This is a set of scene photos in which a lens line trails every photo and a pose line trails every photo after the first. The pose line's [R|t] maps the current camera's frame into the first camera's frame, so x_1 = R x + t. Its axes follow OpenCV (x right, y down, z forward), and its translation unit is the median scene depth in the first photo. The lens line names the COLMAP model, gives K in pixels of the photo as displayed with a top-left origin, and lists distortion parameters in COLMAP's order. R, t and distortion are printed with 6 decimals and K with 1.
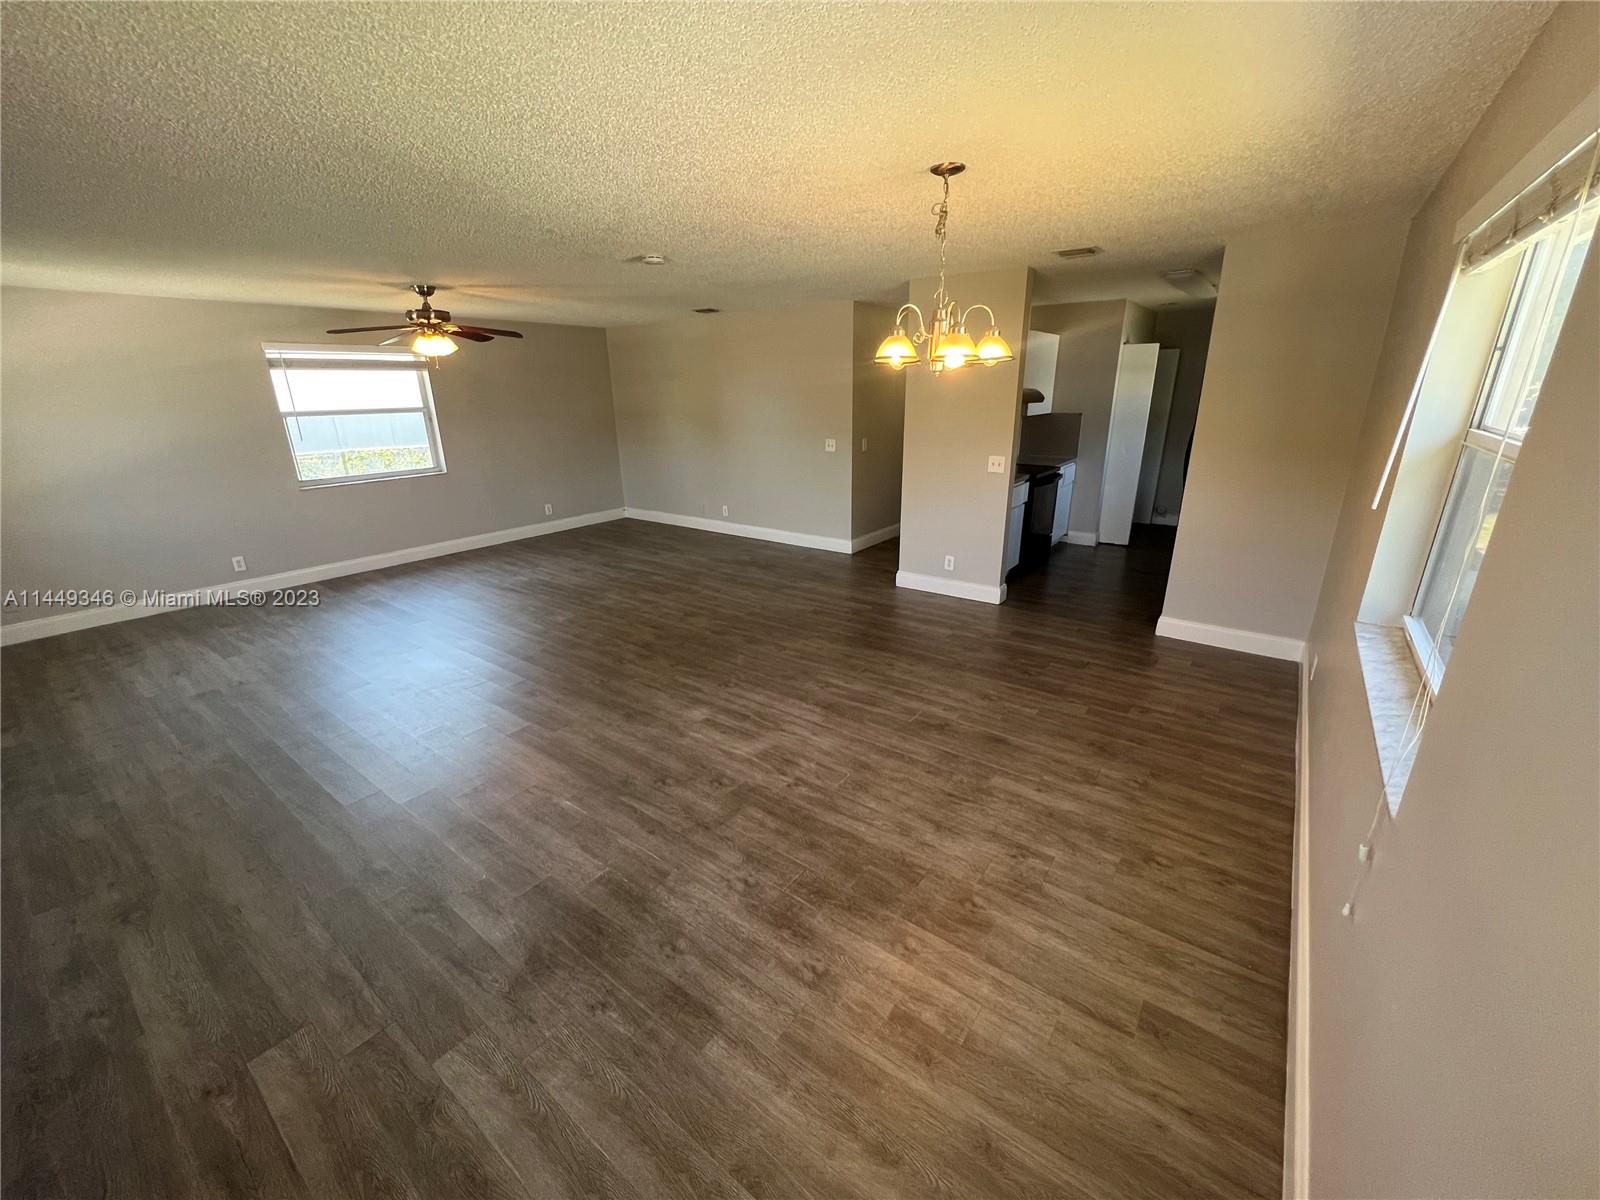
lens RADIAL K [[636.7, 0, 794.1], [0, 636.7, 601.0], [0, 0, 1]] dist [-0.000435, -0.000370]
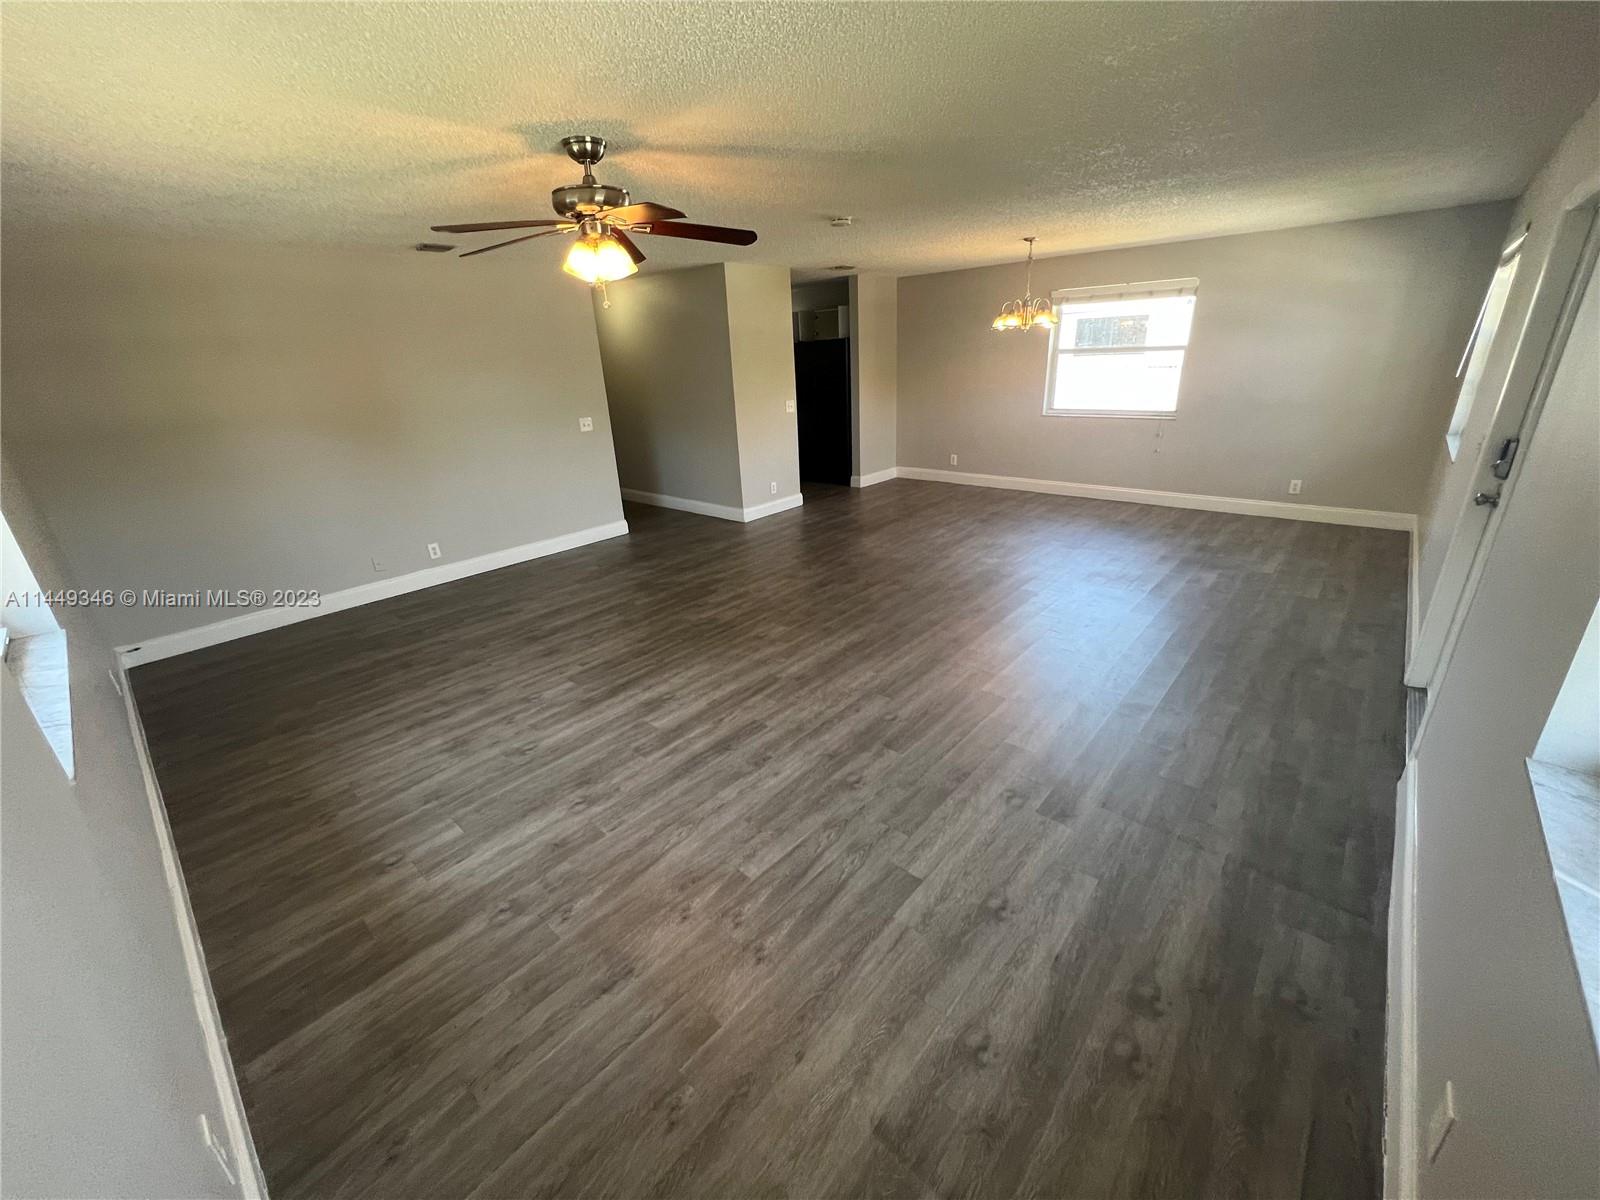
lens RADIAL K [[636.7, 0, 799.3], [0, 636.7, 597.8], [0, 0, 1]] dist [-0.000435, -0.000370]
pose [[0.078300, -0.348604, 0.933994, -1.028347], [0.360132, 0.883496, 0.299565, -0.226429], [-0.929609, 0.312905, 0.194721, 0.739388]]
